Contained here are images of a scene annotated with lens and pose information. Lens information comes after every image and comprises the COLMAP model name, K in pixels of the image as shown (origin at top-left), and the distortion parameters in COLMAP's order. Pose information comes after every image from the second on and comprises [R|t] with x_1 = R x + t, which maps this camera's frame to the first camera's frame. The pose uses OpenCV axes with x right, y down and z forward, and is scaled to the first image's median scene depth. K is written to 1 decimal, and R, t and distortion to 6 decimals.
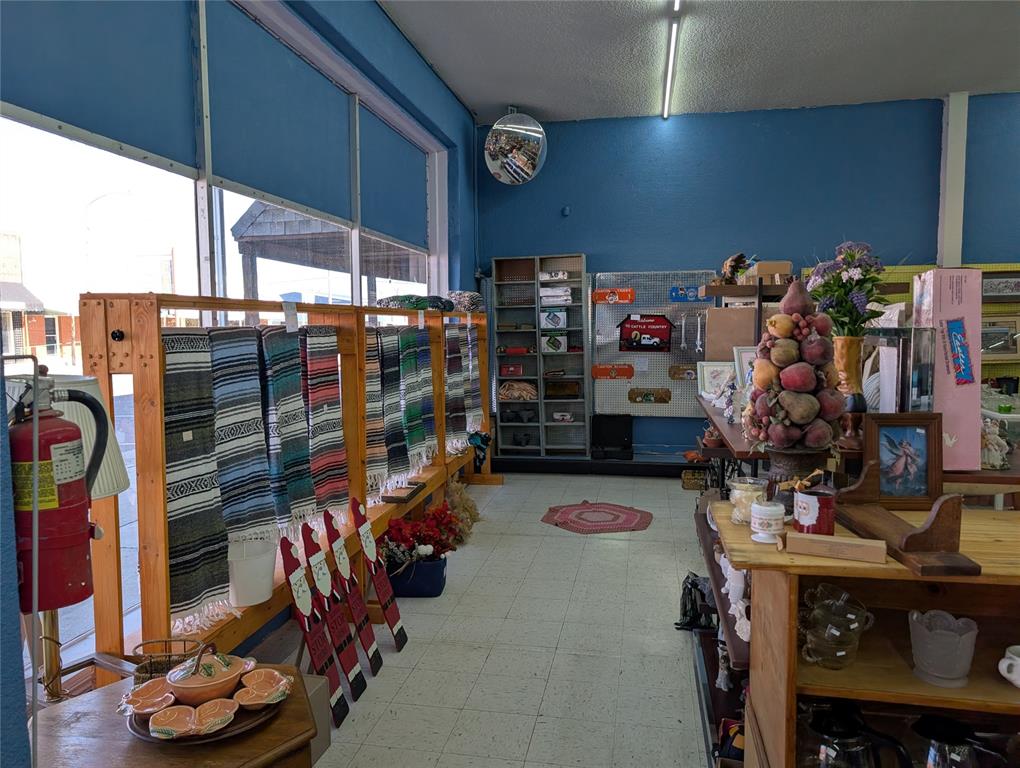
lens RADIAL K [[717.4, 0, 510.5], [0, 717.4, 379.4], [0, 0, 1]] dist [0.027646, -0.016727]
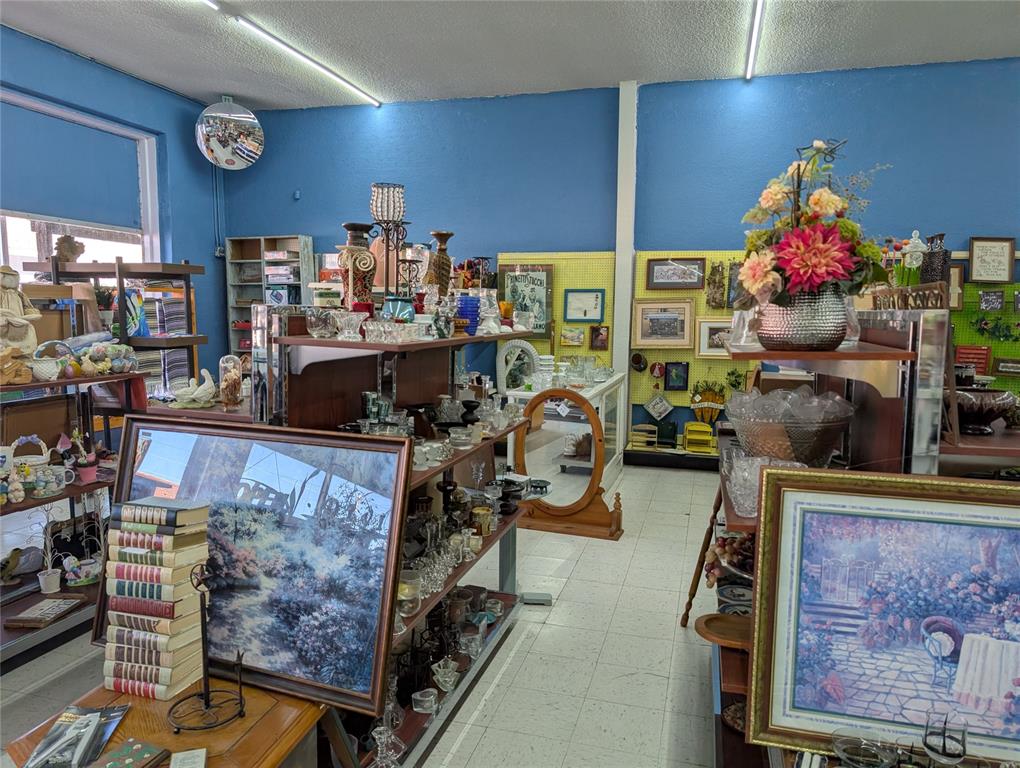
lens RADIAL K [[717.4, 0, 506.9], [0, 717.4, 386.0], [0, 0, 1]] dist [0.027646, -0.016727]
pose [[0.995081, 0.030810, -0.094152, 0.510100], [-0.025958, 0.998292, 0.052334, -0.015142], [0.095604, -0.049633, 0.994181, -0.044258]]
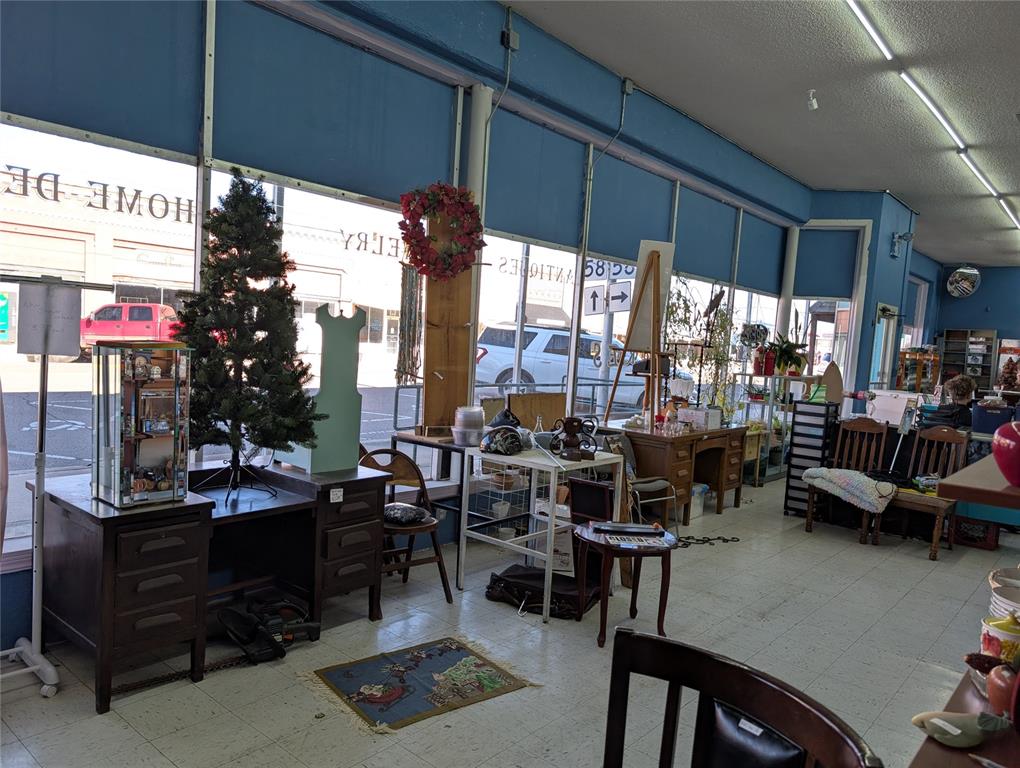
lens RADIAL K [[717.4, 0, 510.8], [0, 717.4, 387.1], [0, 0, 1]] dist [0.027646, -0.016727]
pose [[0.860231, 0.102171, -0.499564, -0.044539], [-0.109242, 0.993900, 0.015163, 0.116728], [0.498065, 0.041529, 0.866145, -1.557999]]
